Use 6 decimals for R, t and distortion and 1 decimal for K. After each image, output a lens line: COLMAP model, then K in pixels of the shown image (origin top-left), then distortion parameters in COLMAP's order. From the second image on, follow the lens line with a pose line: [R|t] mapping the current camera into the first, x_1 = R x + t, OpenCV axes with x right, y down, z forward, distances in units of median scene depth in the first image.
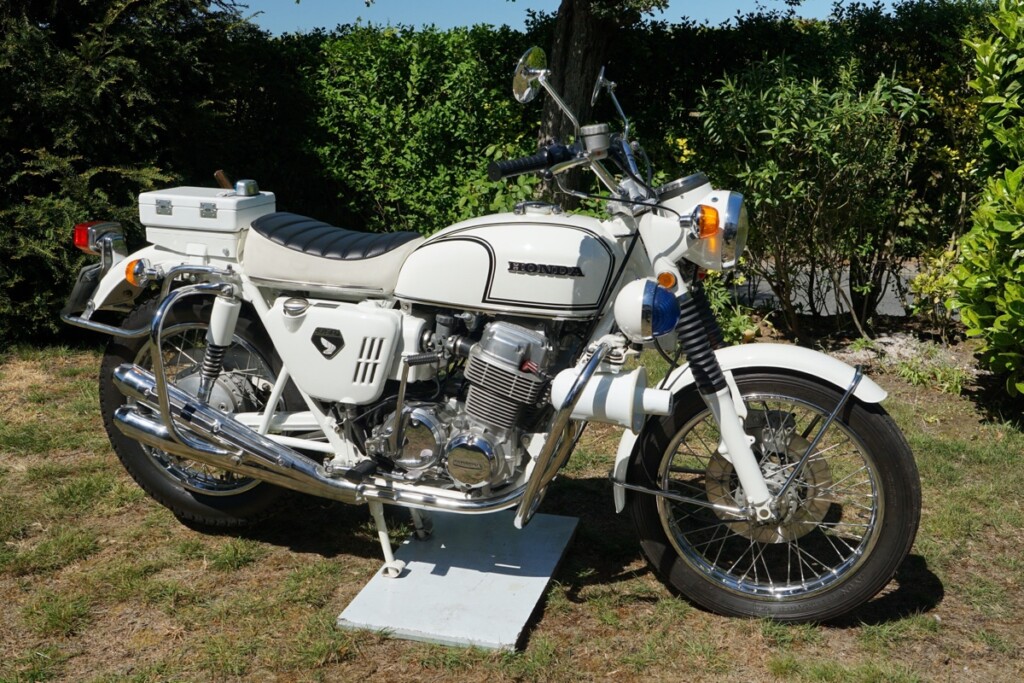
lens RADIAL K [[983.8, 0, 512.0], [0, 983.8, 341.5], [0, 0, 1]] dist [-0.007148, -0.001874]
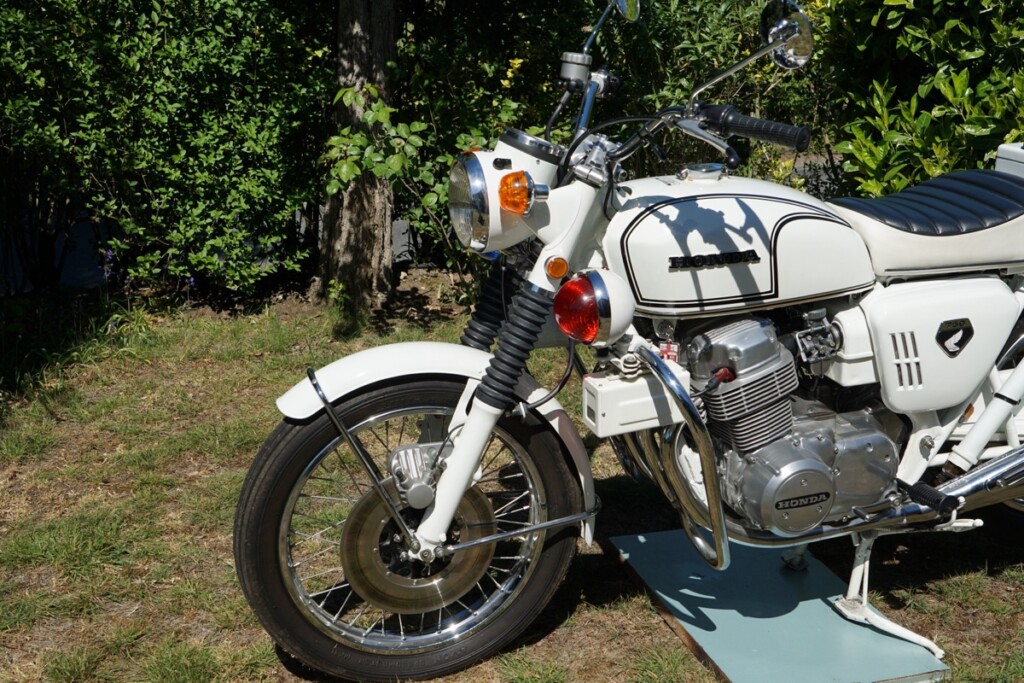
lens RADIAL K [[1193.4, 0, 512.0], [0, 1193.4, 341.5], [0, 0, 1]] dist [-0.005267, 0.019436]
pose [[0.841251, -0.177791, 0.510576, -0.504520], [0.156927, 0.984024, 0.084093, -0.075253], [-0.517370, 0.009380, 0.855710, 0.190218]]
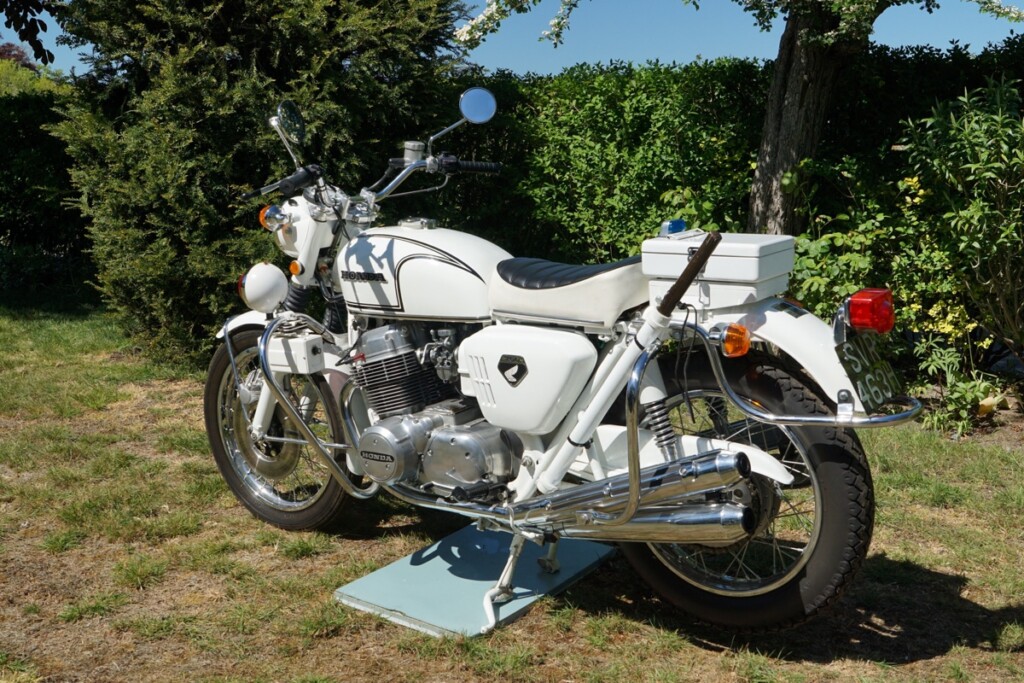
lens RADIAL K [[1142.3, 0, 512.0], [0, 1142.3, 341.5], [0, 0, 1]] dist [-0.011806, -0.003015]
pose [[0.937627, 0.044830, -0.344742, 0.258176], [-0.070261, 0.995623, -0.061624, 0.037883], [0.340470, 0.082002, 0.936673, -0.086492]]
